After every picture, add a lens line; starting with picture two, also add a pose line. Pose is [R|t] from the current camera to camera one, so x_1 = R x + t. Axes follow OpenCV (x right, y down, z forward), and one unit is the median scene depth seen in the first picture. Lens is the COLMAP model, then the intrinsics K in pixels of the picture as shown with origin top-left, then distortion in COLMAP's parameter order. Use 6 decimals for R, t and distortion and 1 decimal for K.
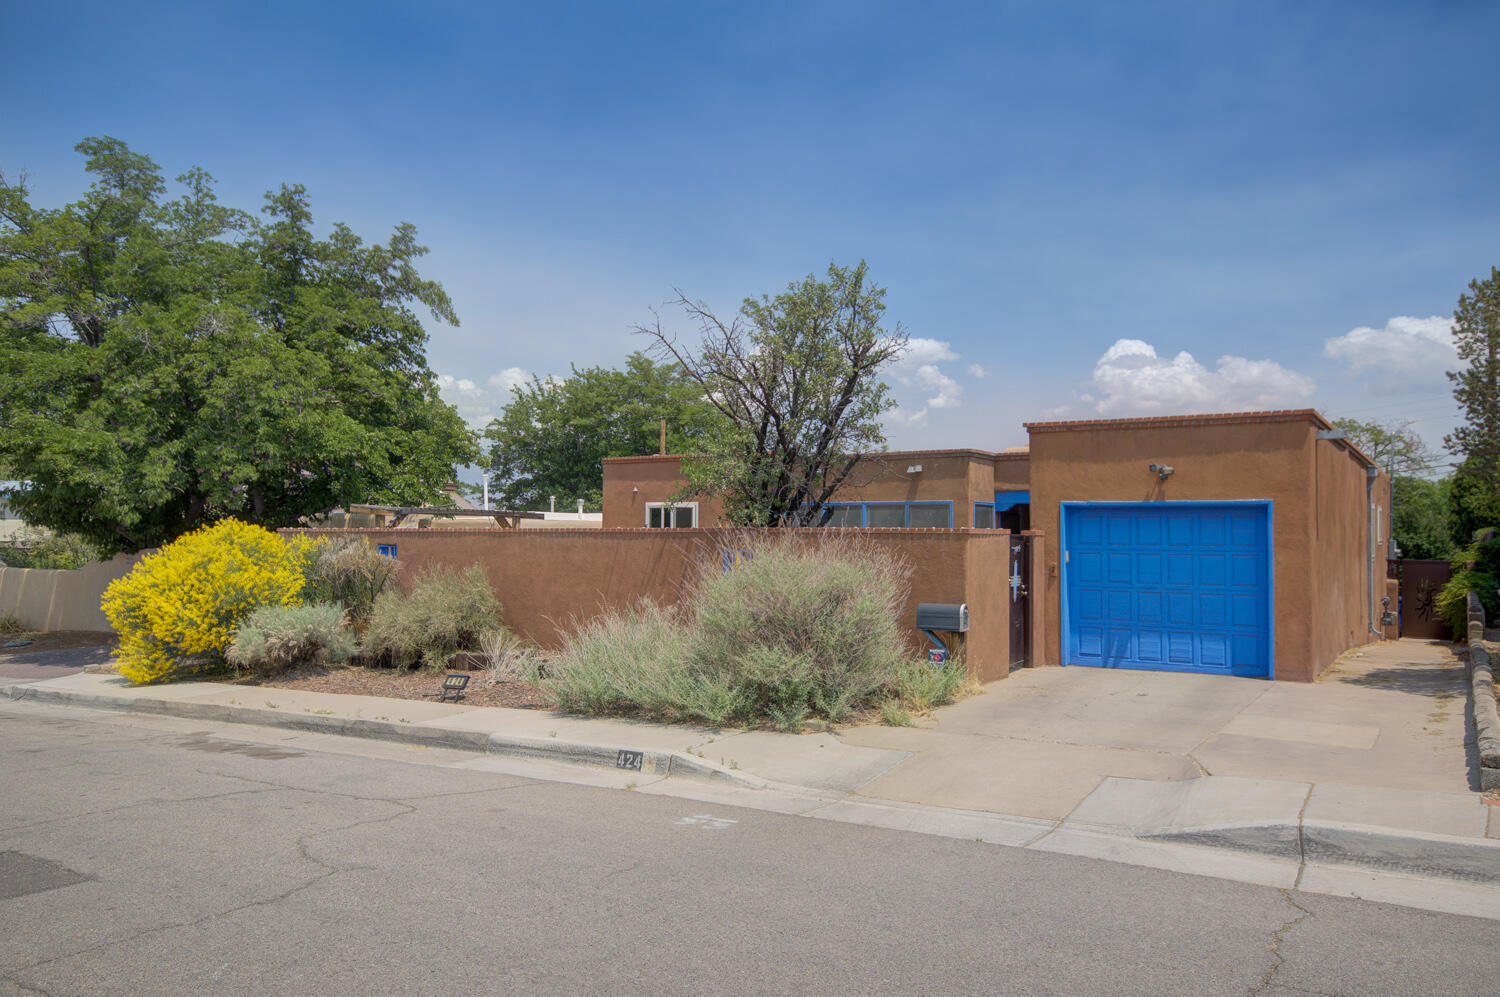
lens RADIAL K [[977.2, 0, 767.8], [0, 977.2, 518.5], [0, 0, 1]] dist [0.024266, 0.009398]
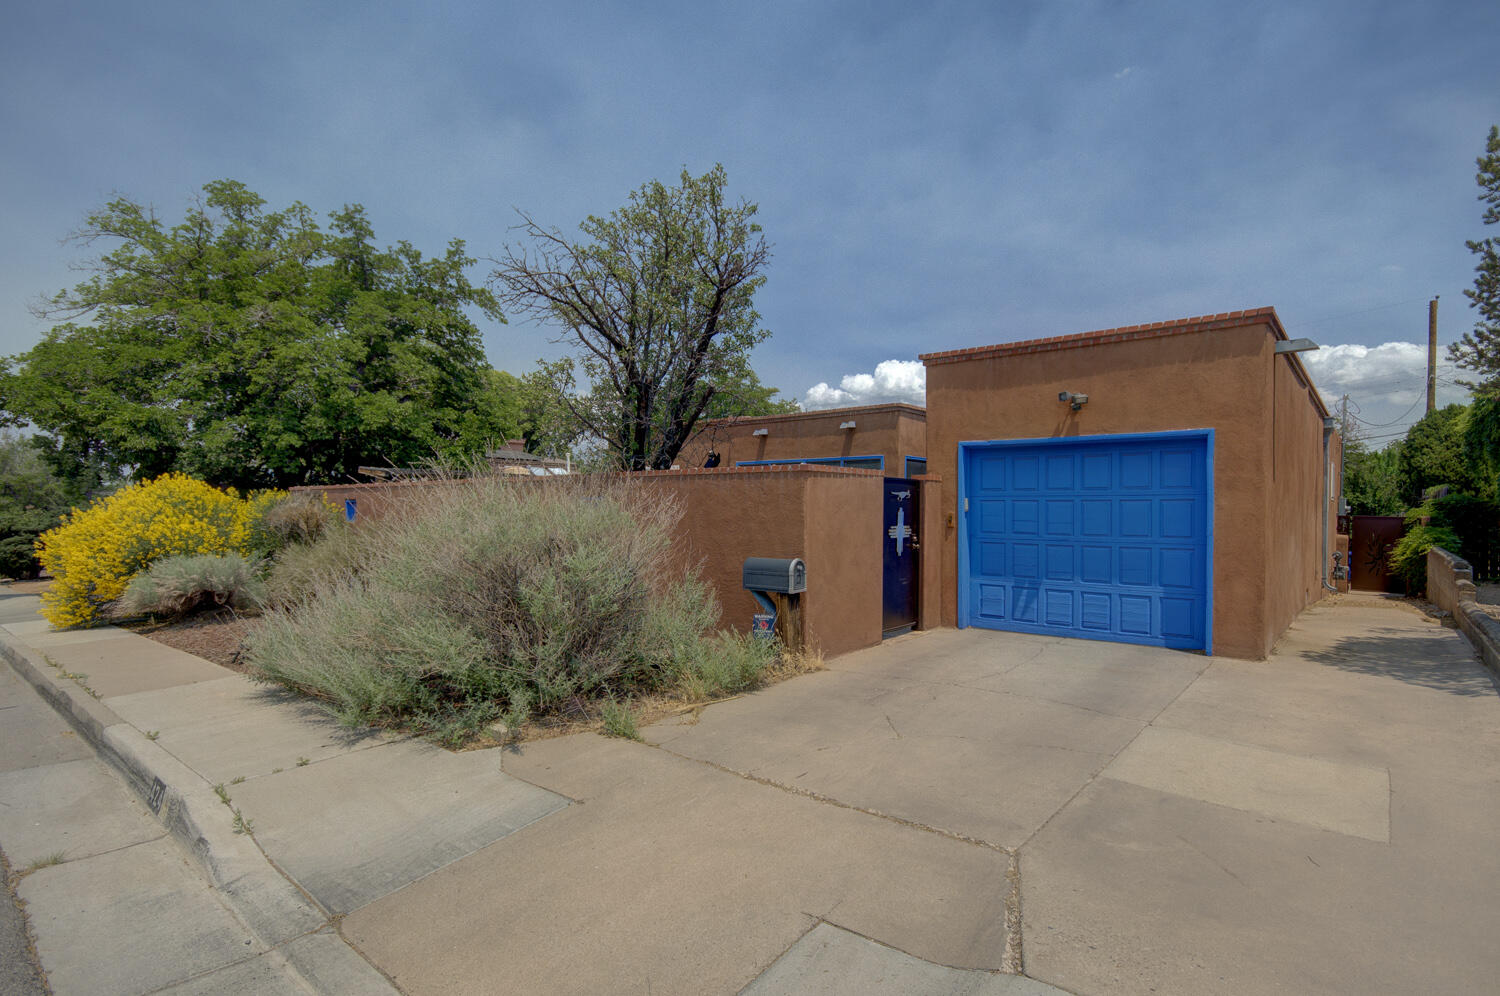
lens RADIAL K [[694.5, 0, 756.5], [0, 694.5, 512.5], [0, 0, 1]] dist [0.010512, -0.003587]
pose [[0.992825, -0.001528, -0.119565, 0.189574], [0.004857, 0.999608, 0.027559, 0.027452], [0.119476, -0.027942, 0.992444, 0.351447]]
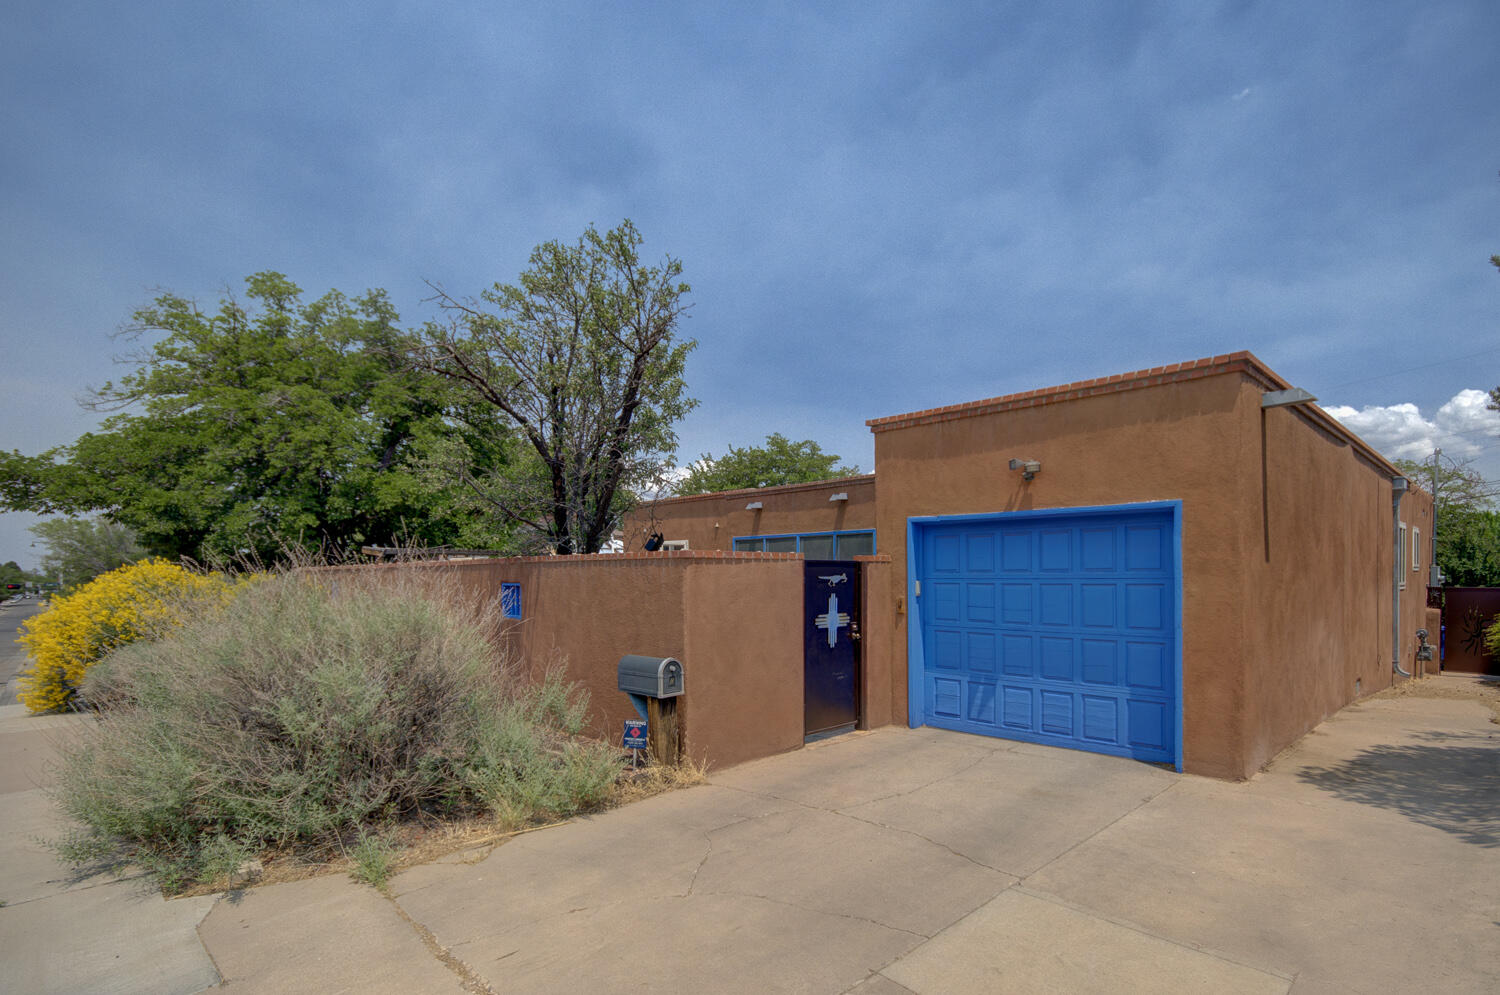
lens RADIAL K [[694.5, 0, 762.0], [0, 694.5, 577.7], [0, 0, 1]] dist [0.010512, -0.003587]
pose [[0.976449, -0.010472, -0.215492, 0.298103], [0.015749, 0.999616, 0.022785, 0.015894], [0.215171, -0.025642, 0.976240, 0.425307]]
